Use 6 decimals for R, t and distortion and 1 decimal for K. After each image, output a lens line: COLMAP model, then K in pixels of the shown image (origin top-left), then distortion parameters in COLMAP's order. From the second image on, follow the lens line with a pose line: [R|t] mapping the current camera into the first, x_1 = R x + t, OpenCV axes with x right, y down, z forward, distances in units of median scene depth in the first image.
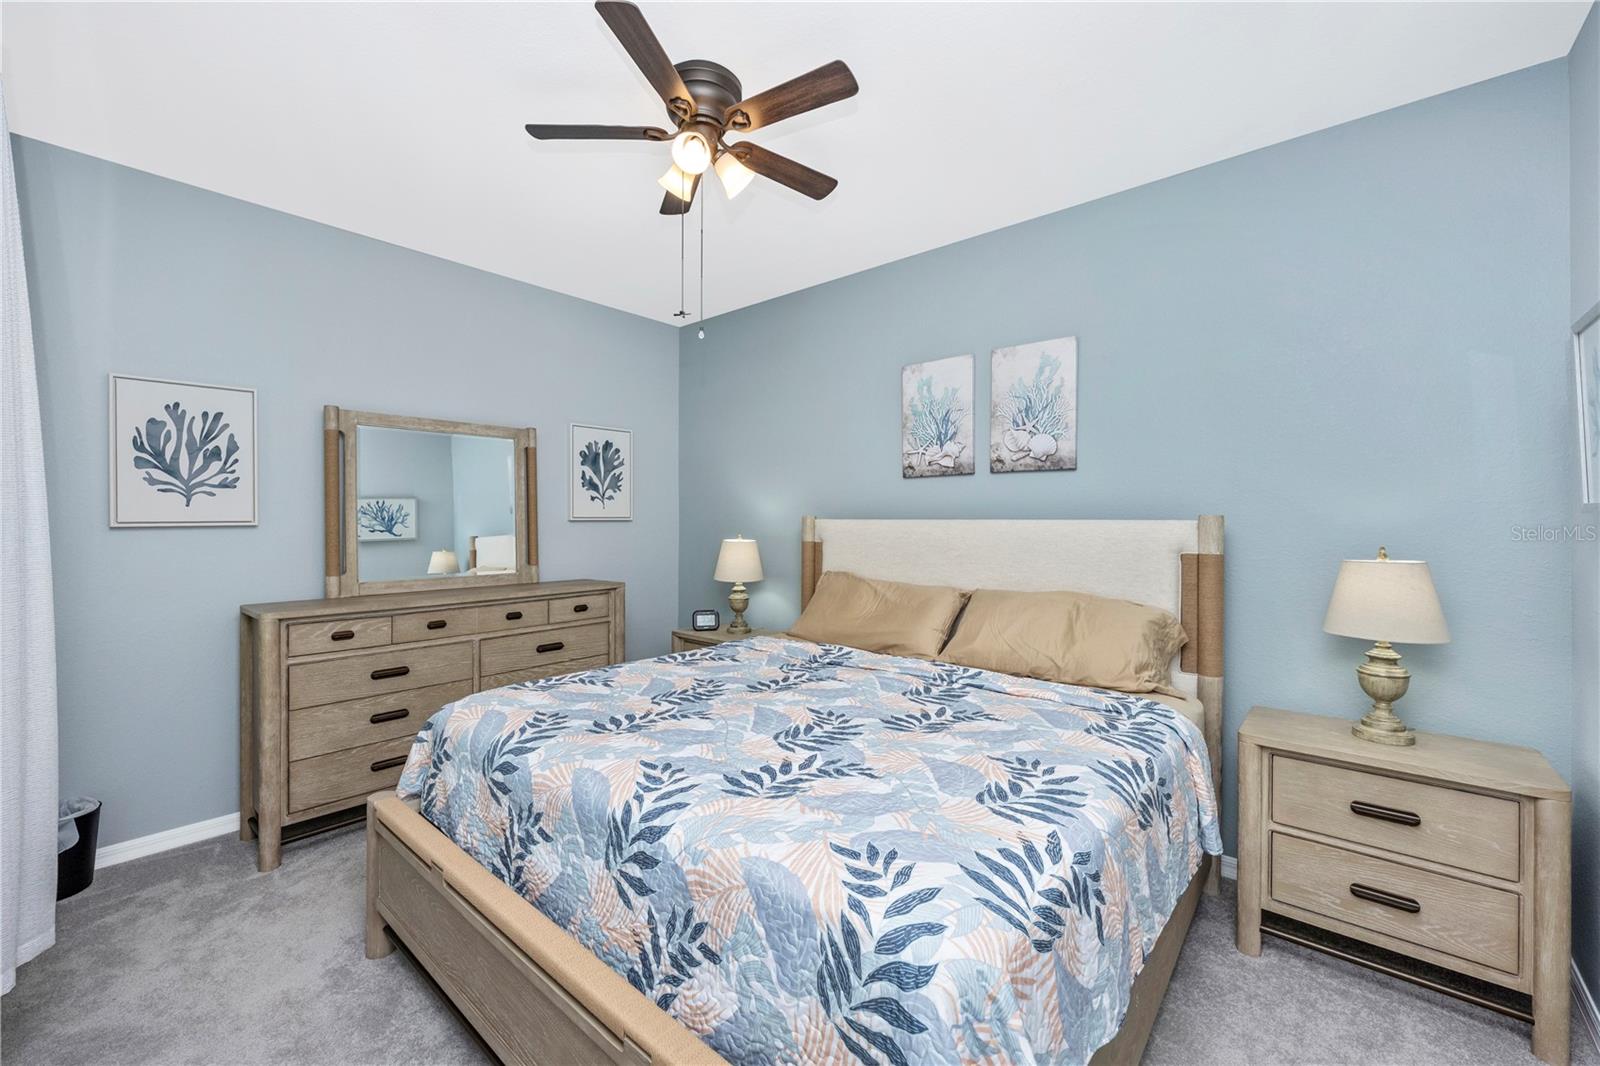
lens RADIAL K [[637.8, 0, 811.1], [0, 637.8, 516.8], [0, 0, 1]] dist [-0.002070, 0.000130]
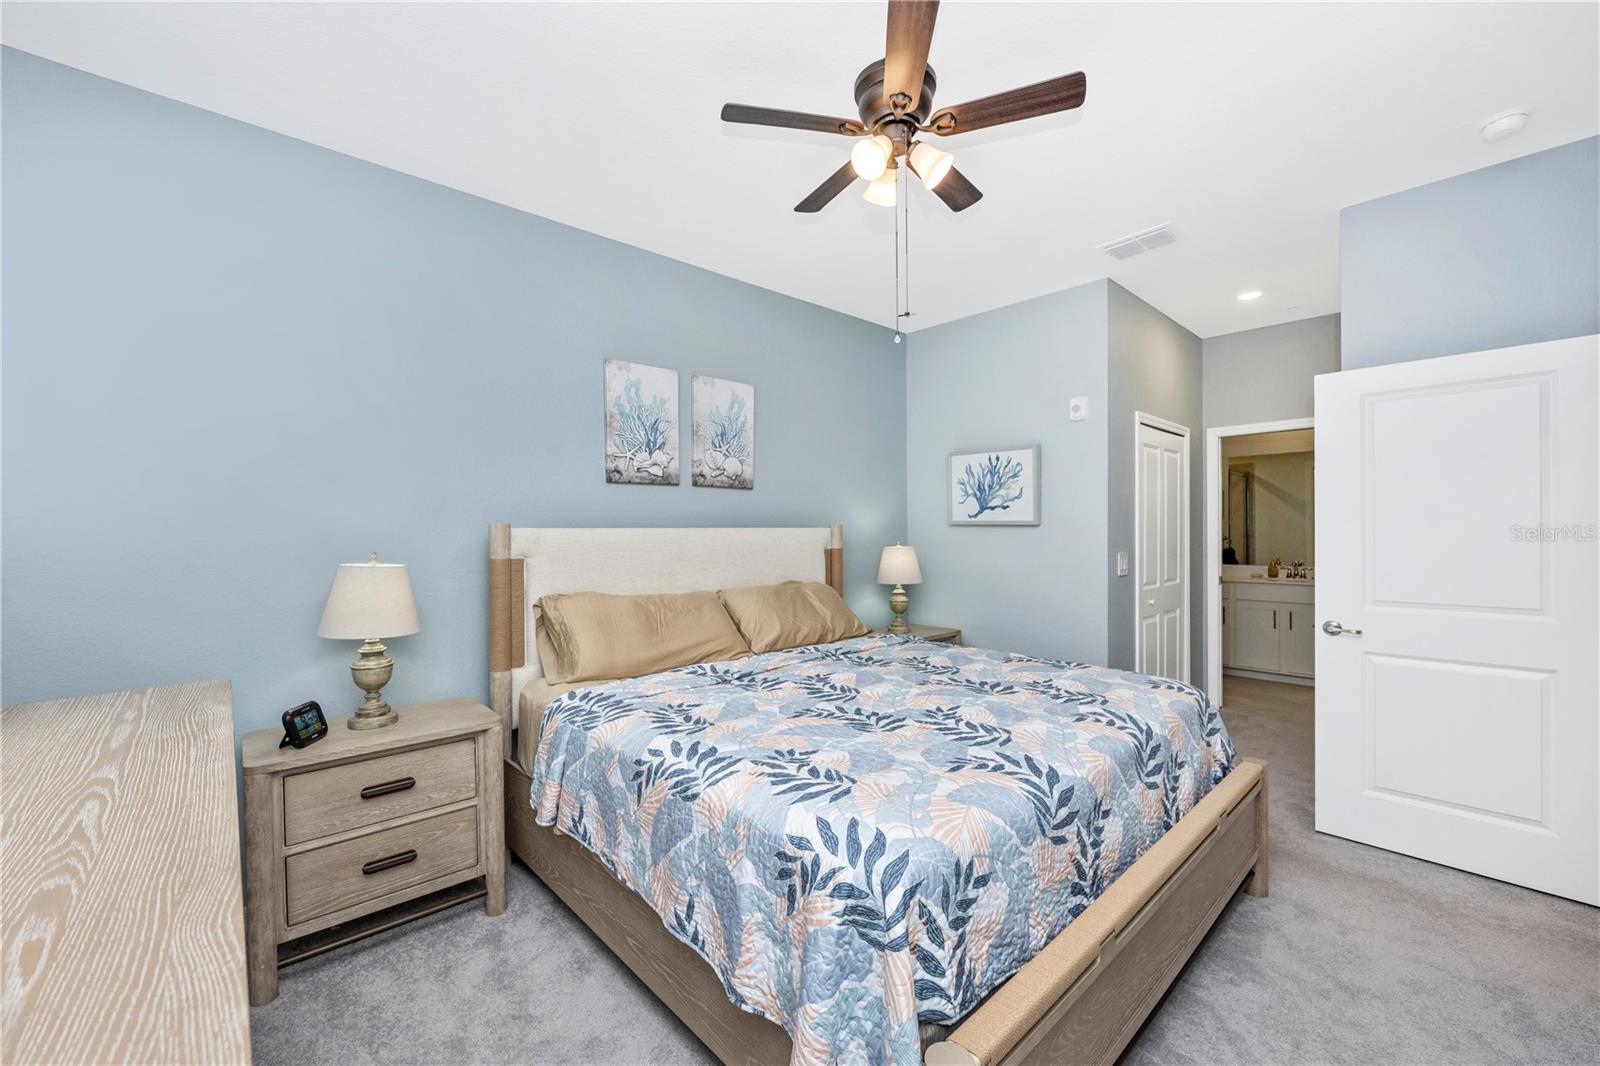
lens RADIAL K [[643.6, 0, 796.9], [0, 643.6, 522.0], [0, 0, 1]] dist [0.001591, 0.000053]
pose [[0.134732, 0.008165, 0.990848, -0.765359], [-0.000421, 0.999966, -0.008183, 0.002903], [-0.990882, 0.000685, 0.134731, 0.652640]]
